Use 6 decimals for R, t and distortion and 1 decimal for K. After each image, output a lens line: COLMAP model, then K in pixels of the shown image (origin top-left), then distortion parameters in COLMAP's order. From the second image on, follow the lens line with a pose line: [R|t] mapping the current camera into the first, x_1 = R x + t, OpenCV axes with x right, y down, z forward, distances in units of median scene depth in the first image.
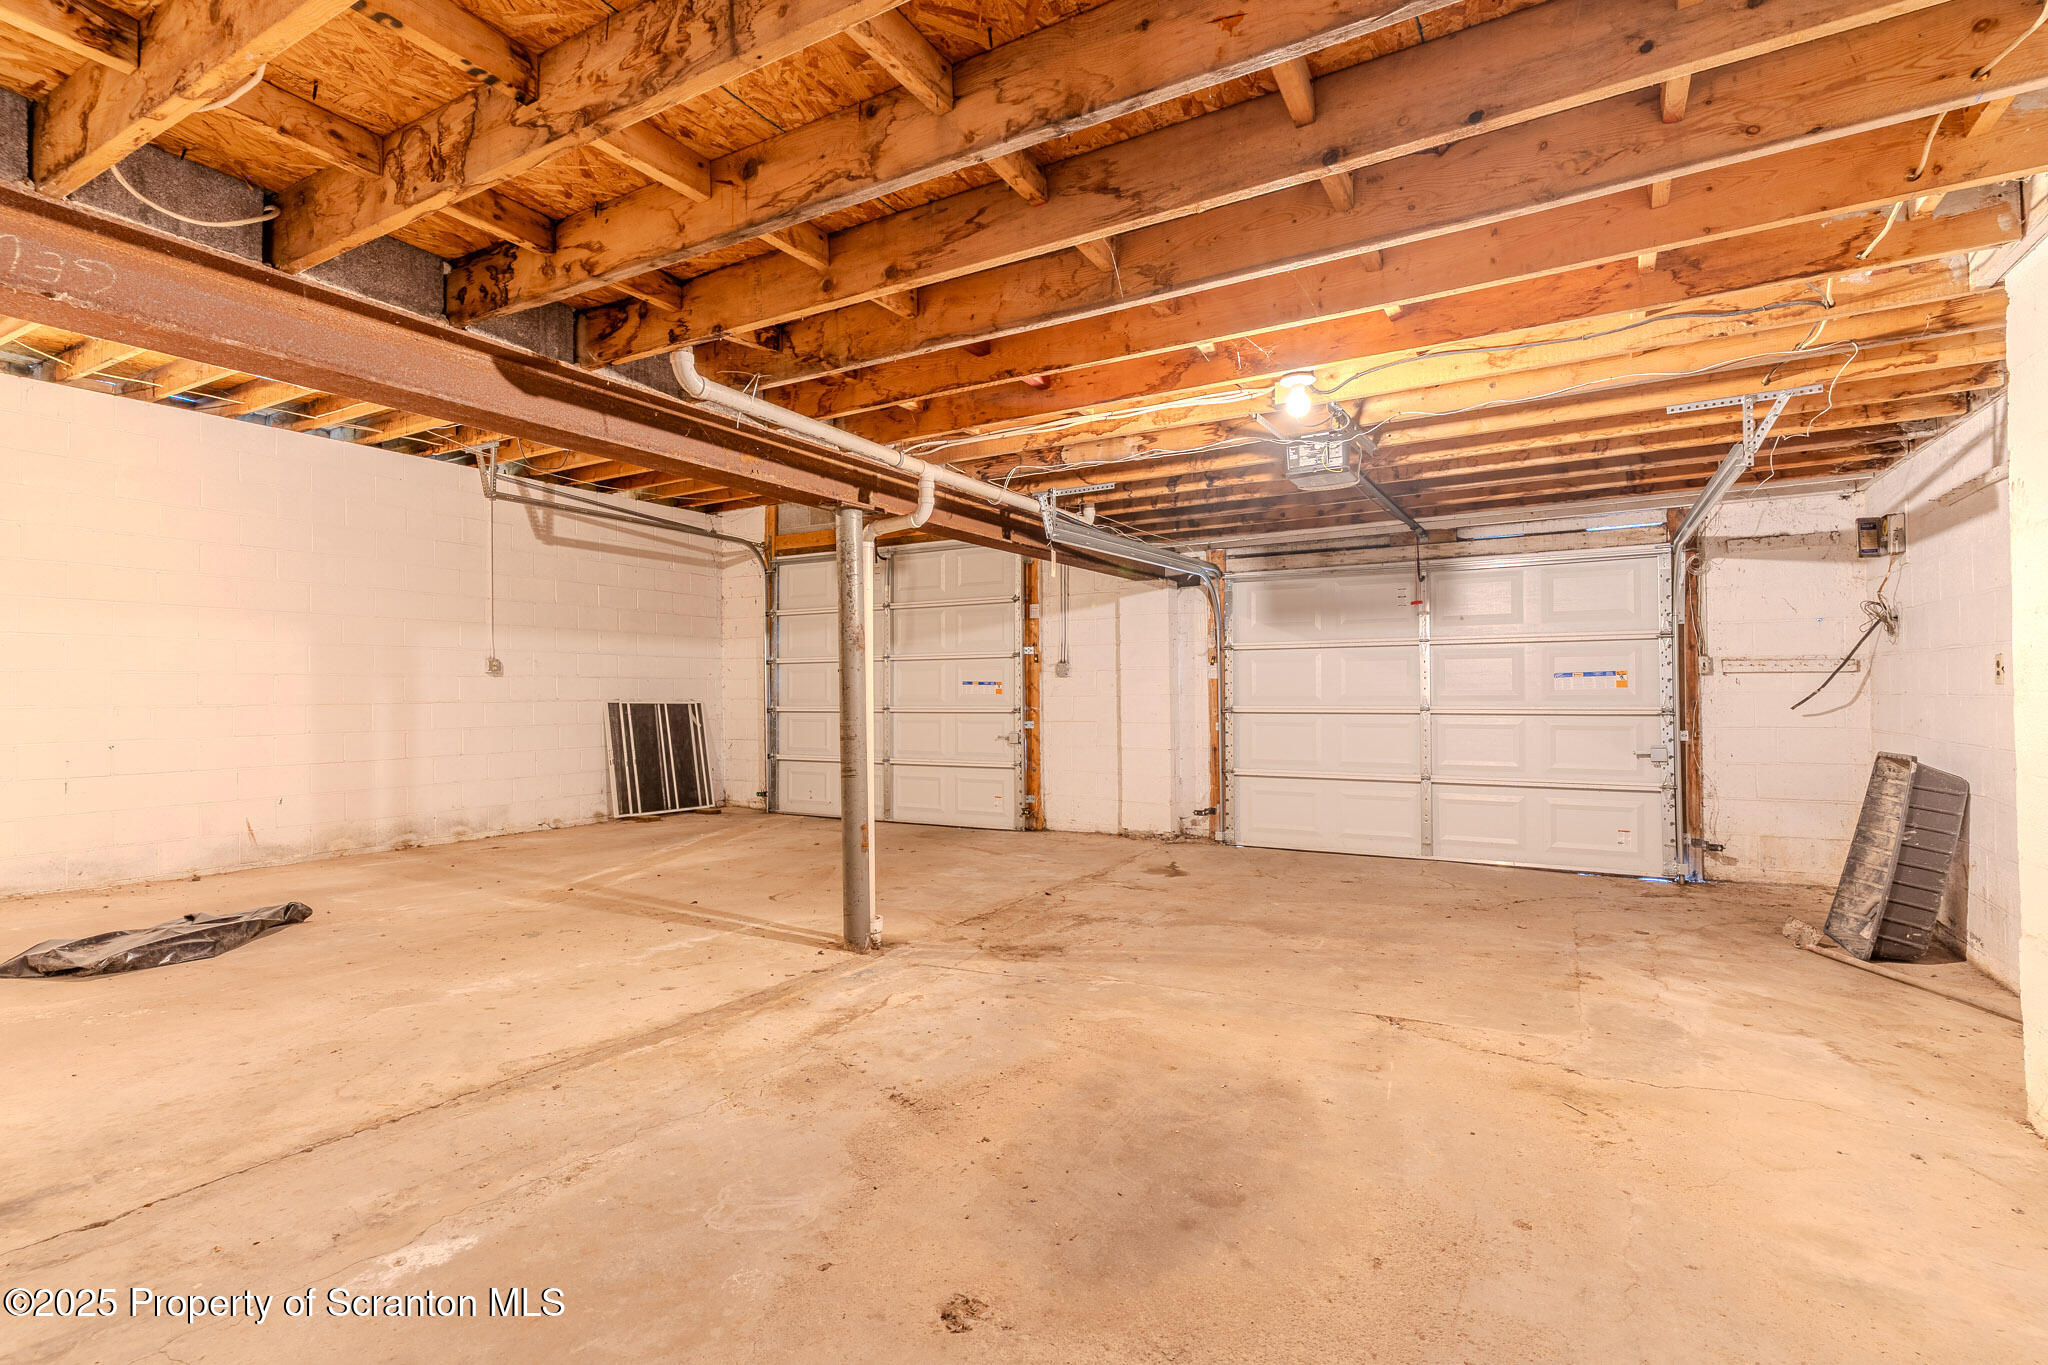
lens RADIAL K [[1004.4, 0, 1025.7], [0, 1004.4, 679.7], [0, 0, 1]] dist [0.002892, -0.001249]
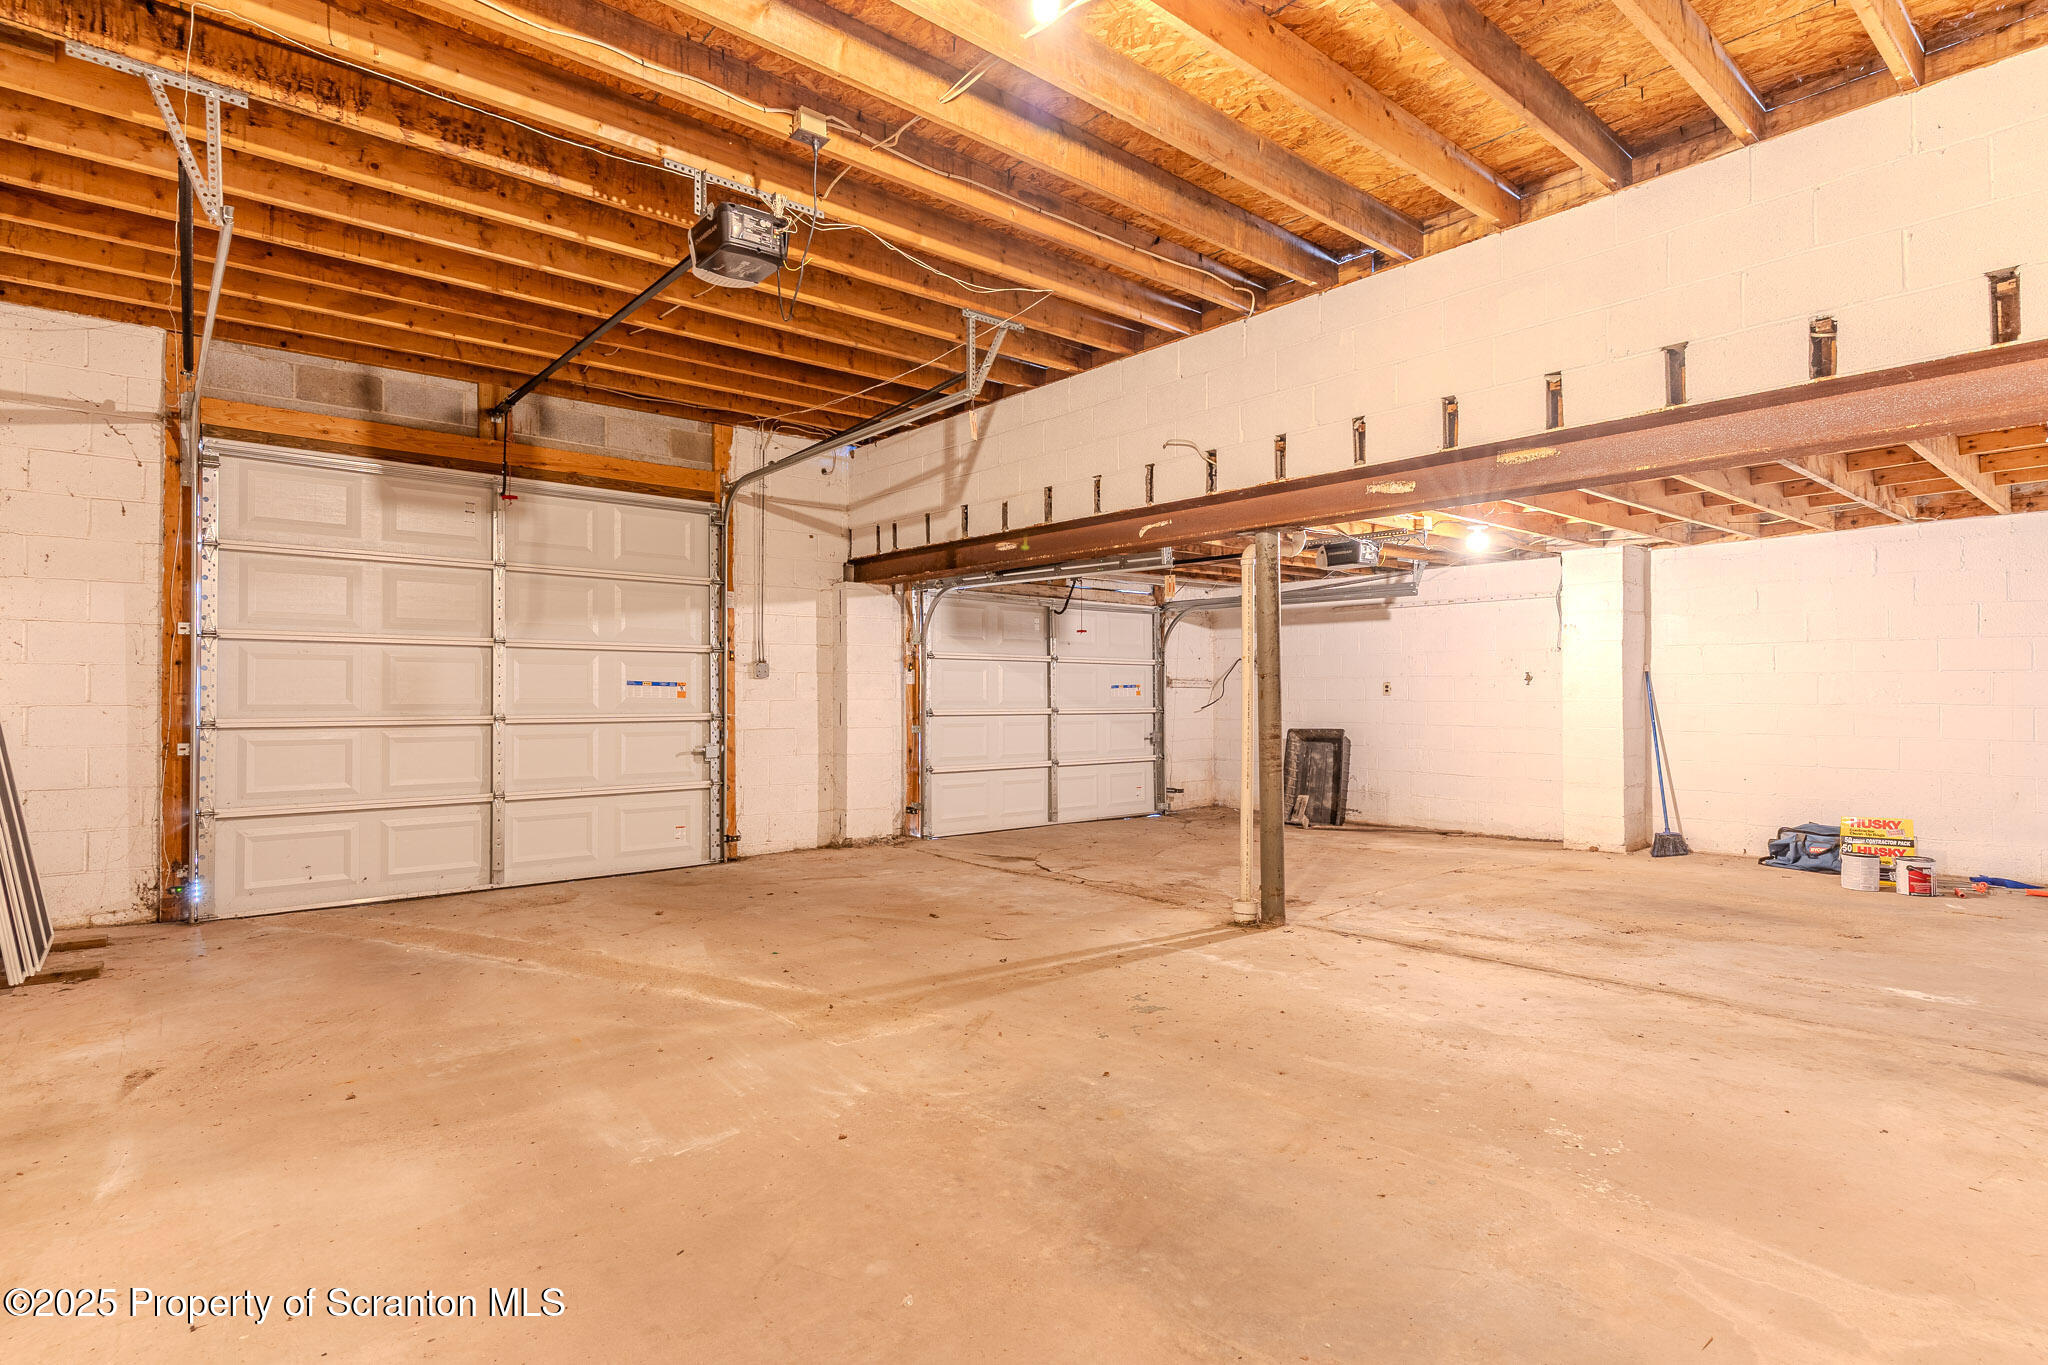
lens RADIAL K [[1037.4, 0, 1024.0], [0, 1037.4, 682.5], [0, 0, 1]] dist [-0.013684, -0.000227]
pose [[0.327231, 0.021052, 0.944710, -0.803664], [-0.012632, 0.999760, -0.017903, 0.015134], [-0.944860, -0.006075, 0.327419, 0.531255]]
